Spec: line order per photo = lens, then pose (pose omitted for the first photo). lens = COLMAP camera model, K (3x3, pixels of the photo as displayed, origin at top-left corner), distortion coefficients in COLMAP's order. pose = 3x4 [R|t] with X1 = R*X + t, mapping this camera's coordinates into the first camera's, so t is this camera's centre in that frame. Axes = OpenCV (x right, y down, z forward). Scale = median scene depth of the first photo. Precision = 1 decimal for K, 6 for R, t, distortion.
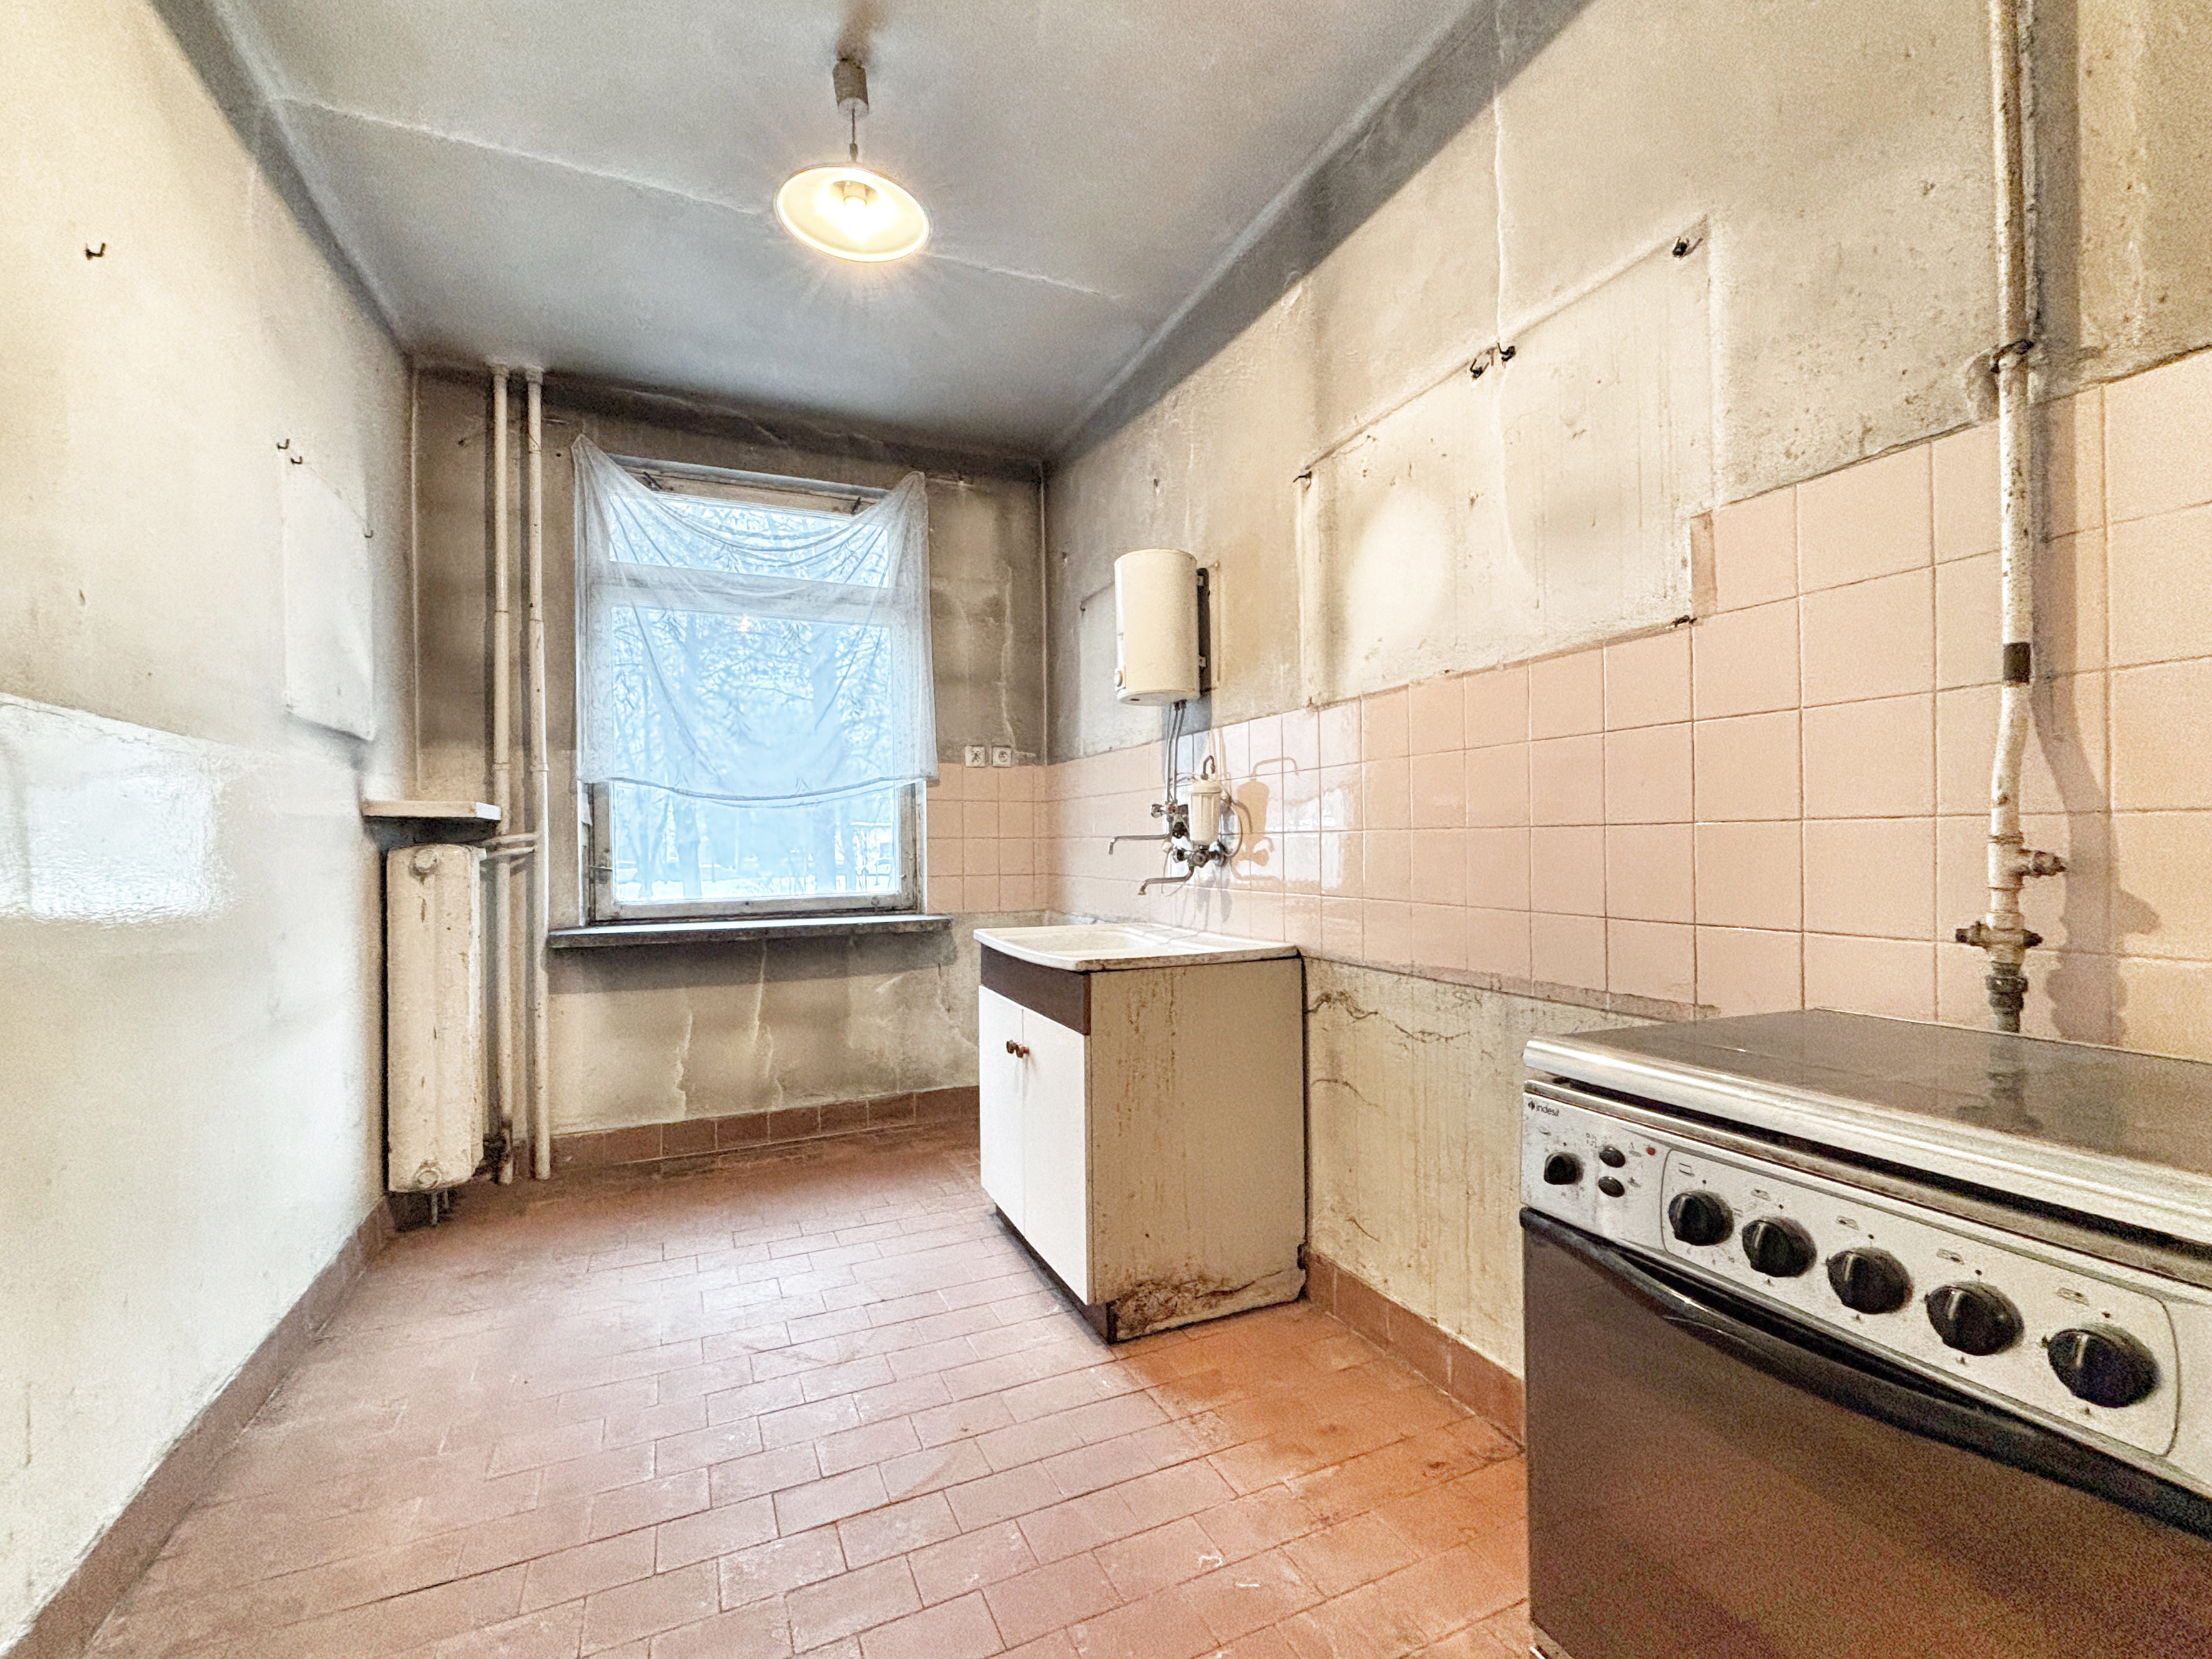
lens RADIAL K [[944.2, 0, 1112.1], [0, 944.2, 838.3], [0, 0, 1]] dist [0.000555, 0.000030]
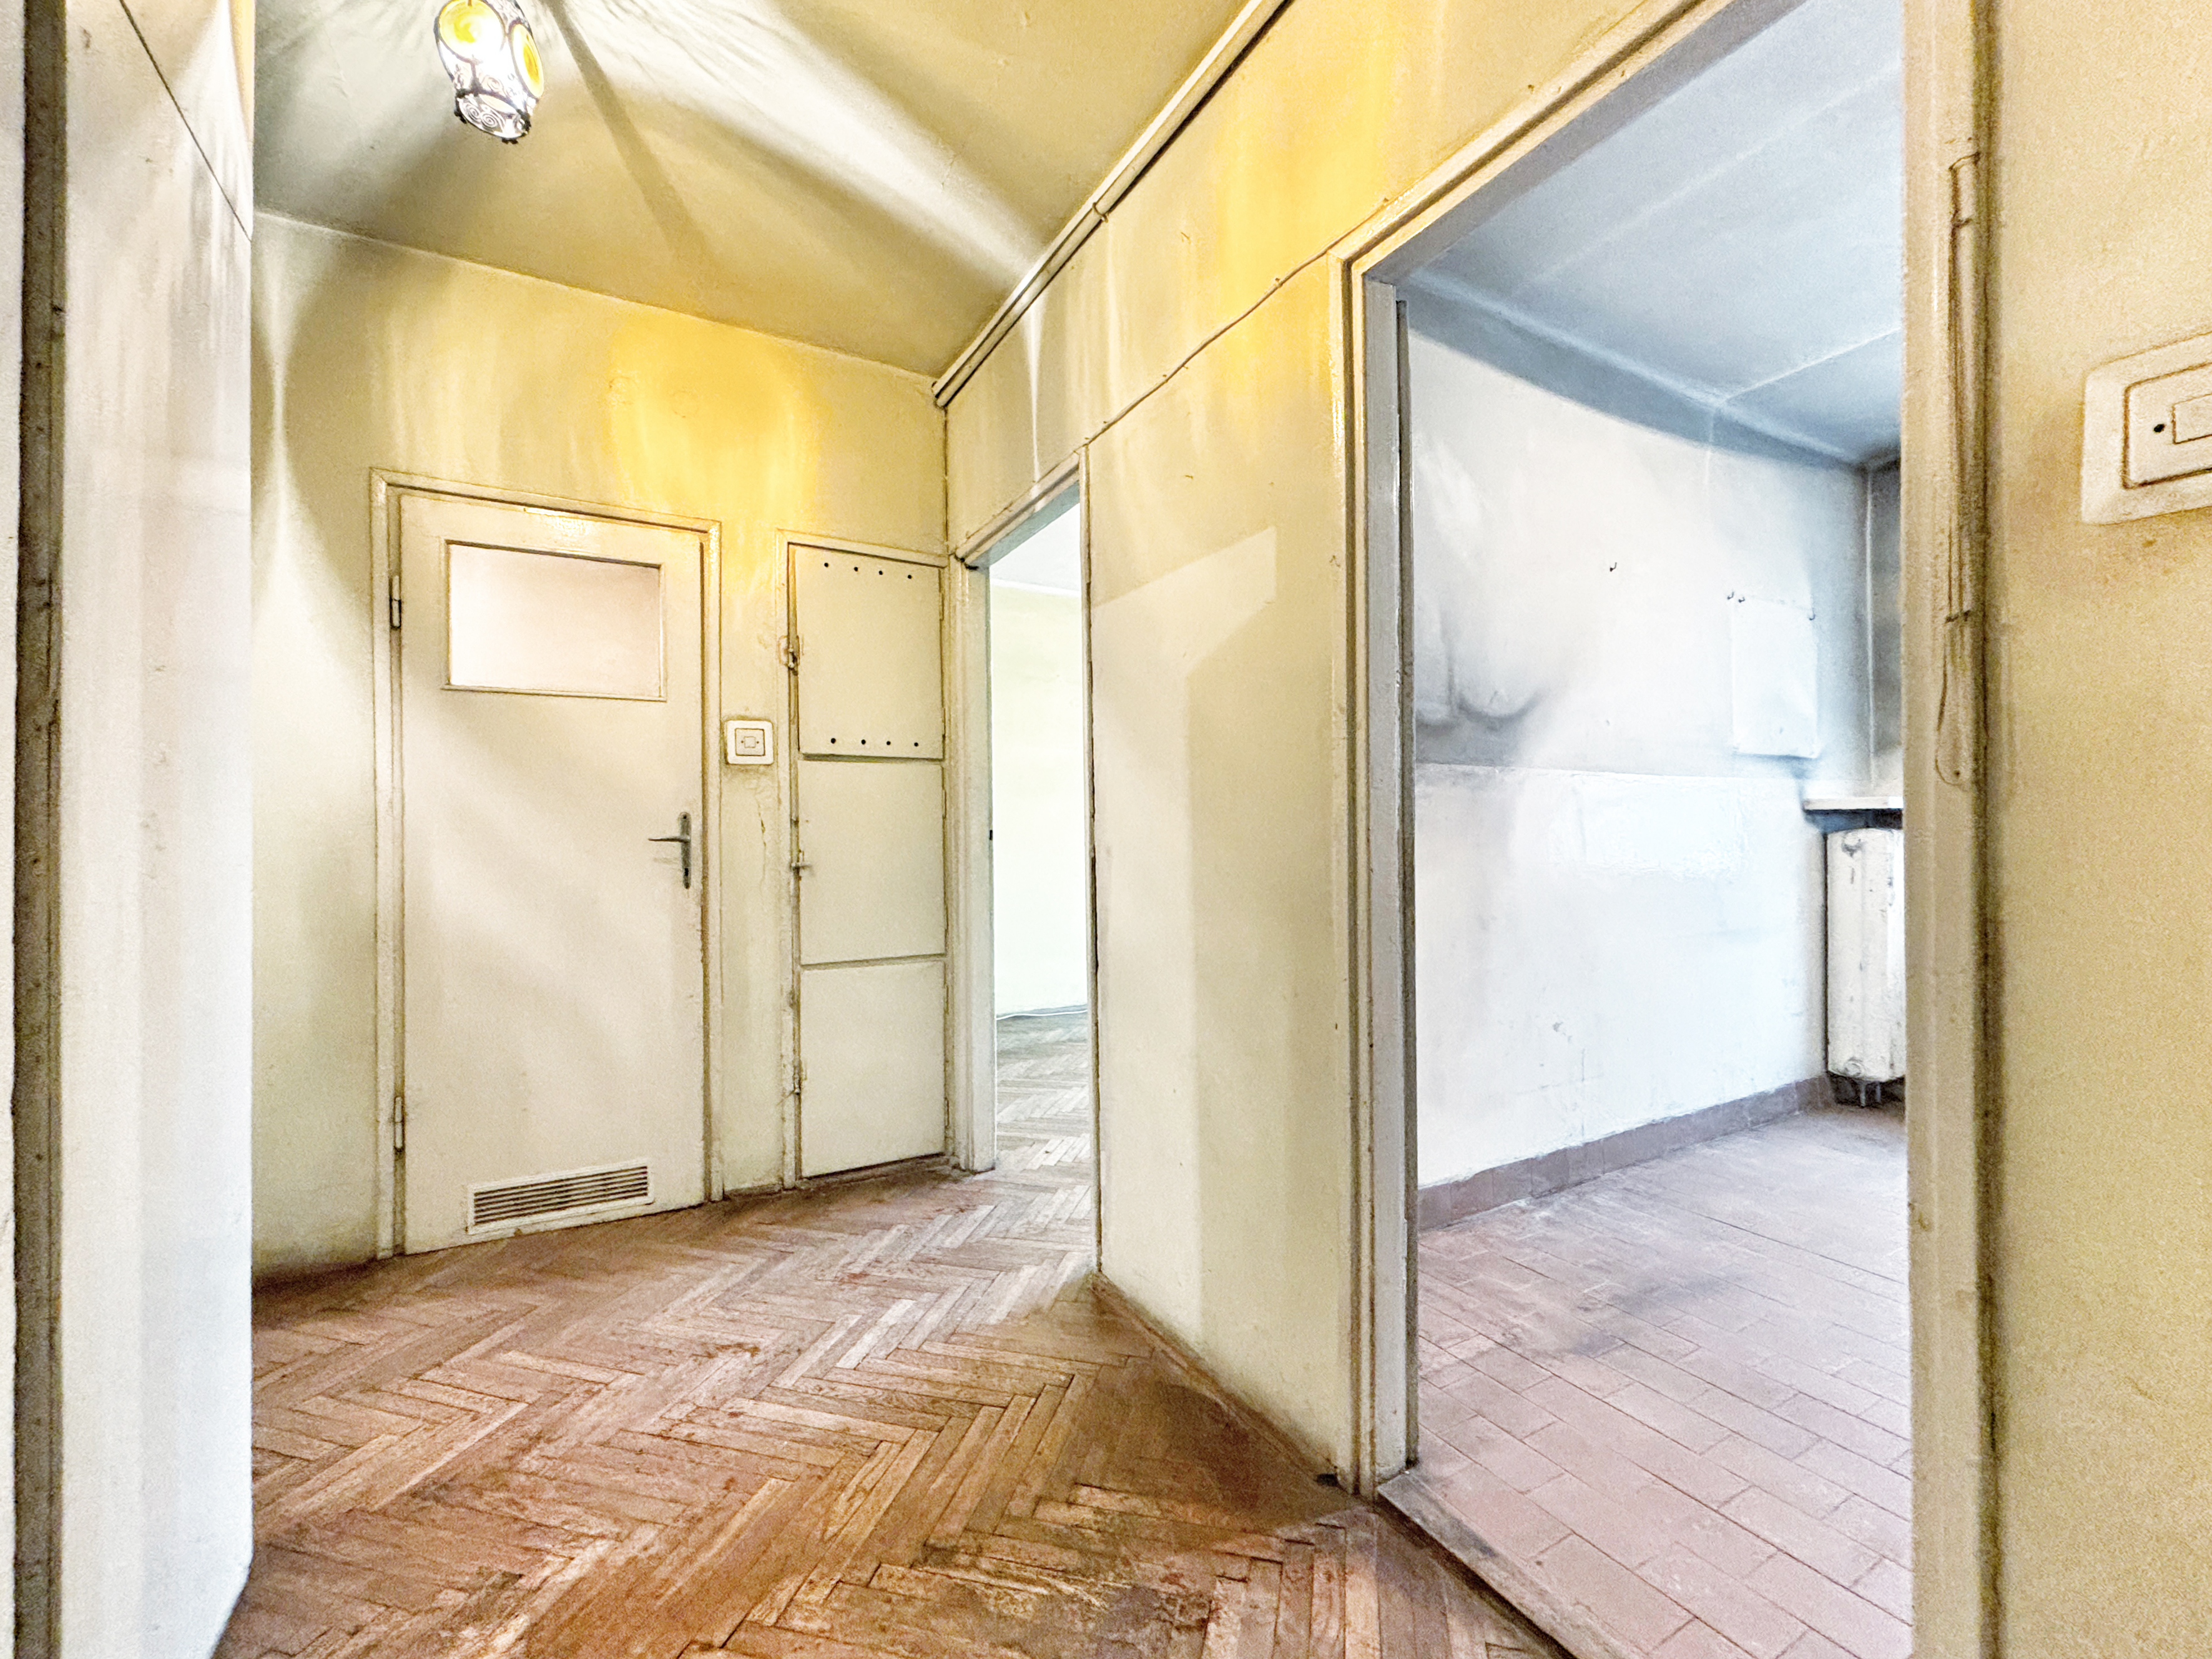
lens RADIAL K [[944.2, 0, 1112.1], [0, 944.2, 838.3], [0, 0, 1]] dist [0.000555, 0.000030]
pose [[0.094178, 0.016391, -0.995420, 0.562757], [0.003911, 0.999851, 0.016834, -0.007663], [0.995548, -0.005479, 0.094100, -0.219548]]
